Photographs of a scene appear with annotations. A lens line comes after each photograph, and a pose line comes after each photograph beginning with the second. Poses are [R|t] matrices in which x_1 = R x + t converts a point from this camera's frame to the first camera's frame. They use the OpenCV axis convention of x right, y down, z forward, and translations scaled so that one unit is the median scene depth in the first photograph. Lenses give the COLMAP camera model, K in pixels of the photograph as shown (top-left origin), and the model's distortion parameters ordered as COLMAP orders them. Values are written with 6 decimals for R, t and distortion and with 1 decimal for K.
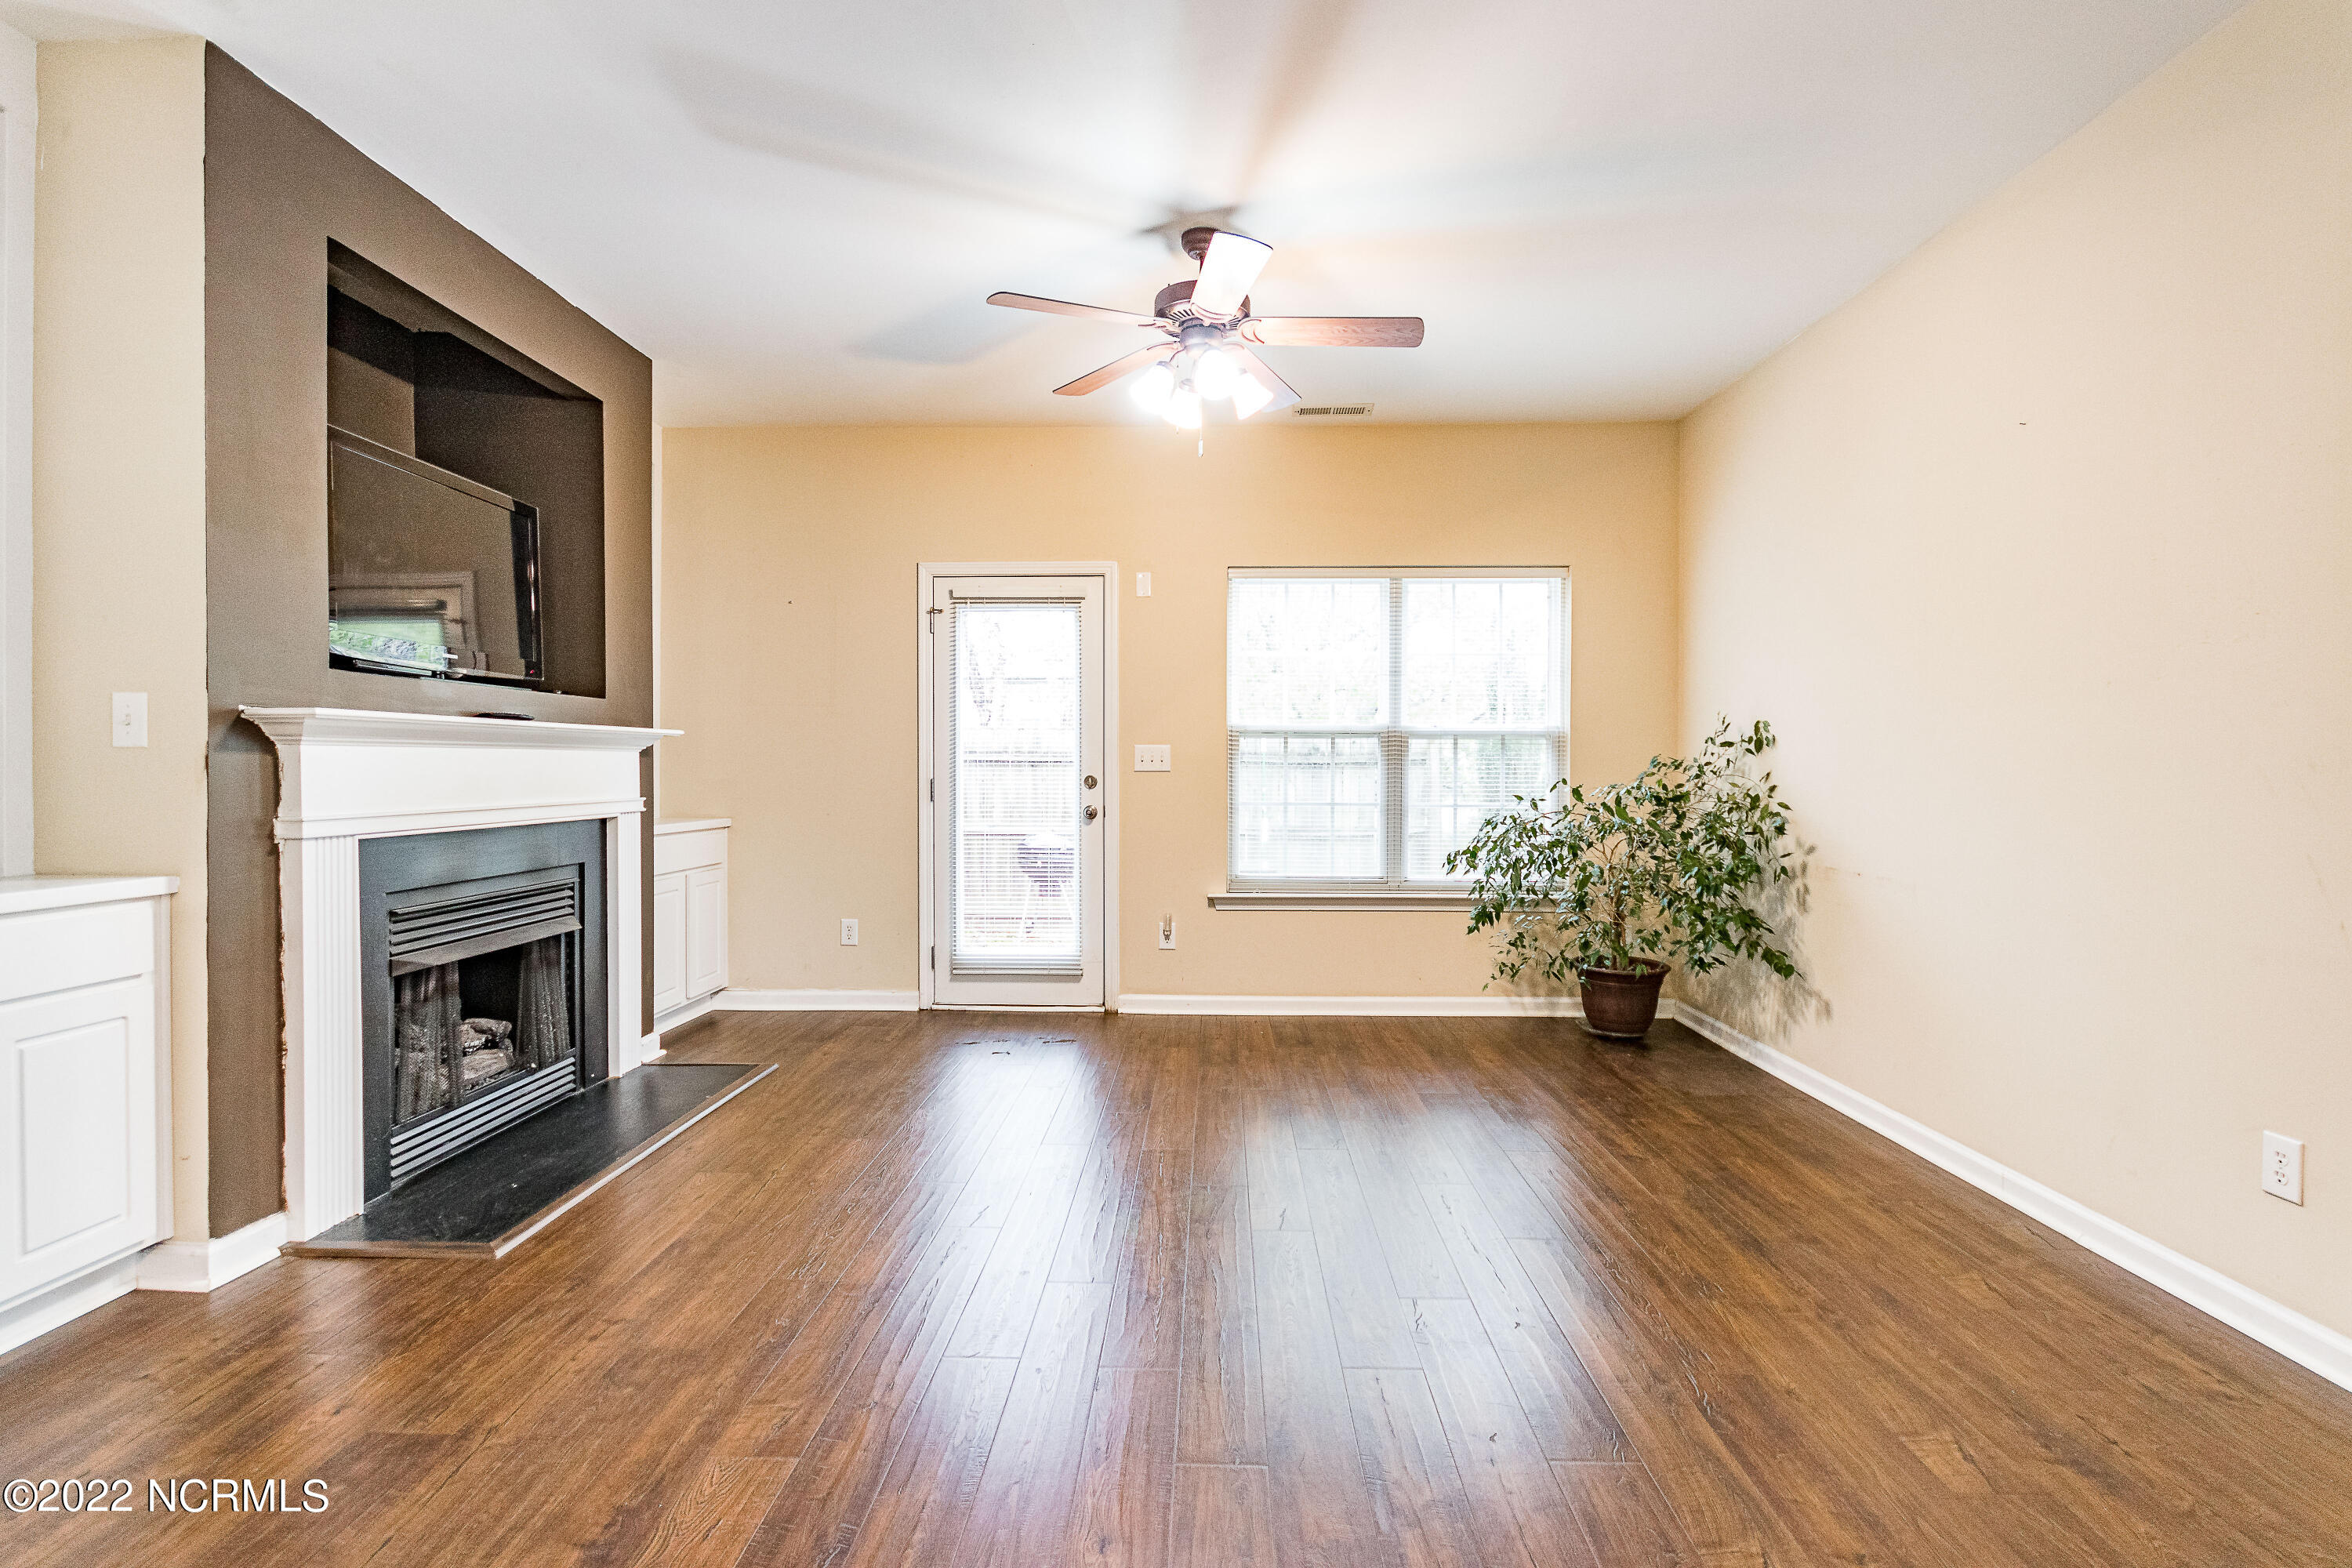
lens RADIAL K [[1080.8, 0, 1180.8], [0, 1080.8, 776.8], [0, 0, 1]] dist [0.002512, -0.000631]
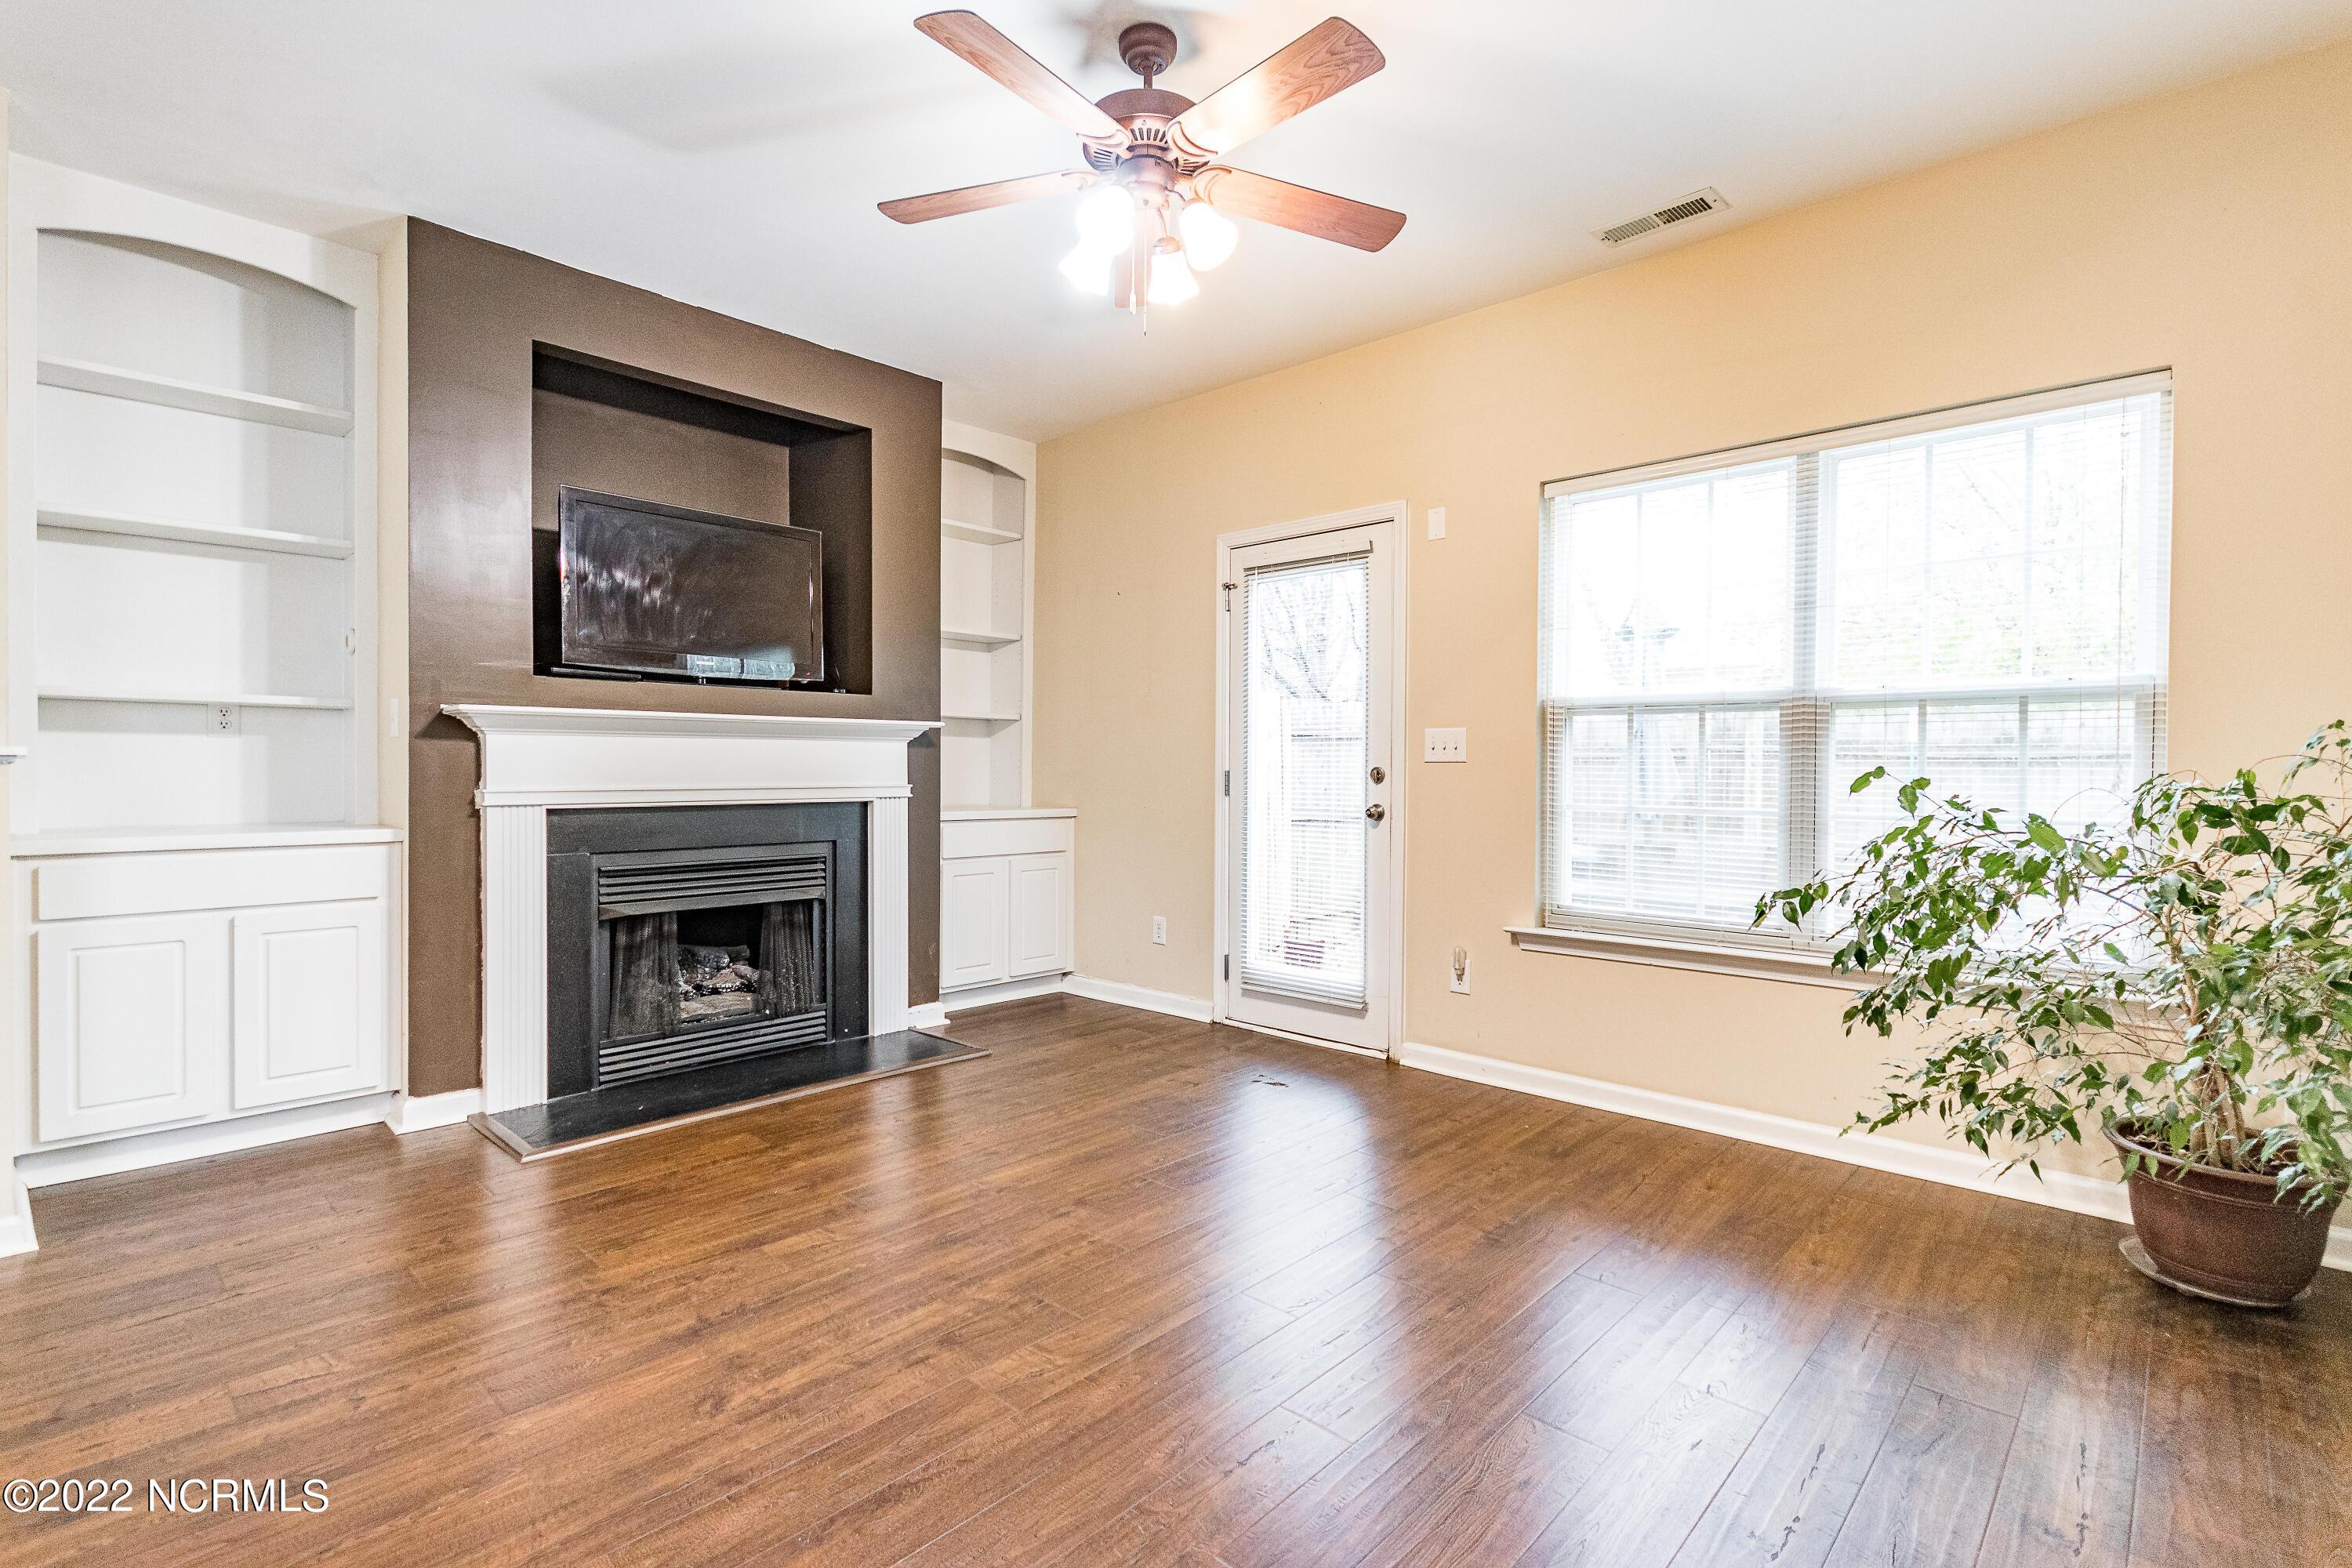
lens RADIAL K [[1080.8, 0, 1170.3], [0, 1080.8, 777.7], [0, 0, 1]] dist [0.002512, -0.000631]
pose [[0.750157, 0.007419, -0.661219, 0.355127], [-0.008865, 0.999960, 0.001162, 0.007459], [0.661201, 0.004990, 0.750192, 0.298940]]
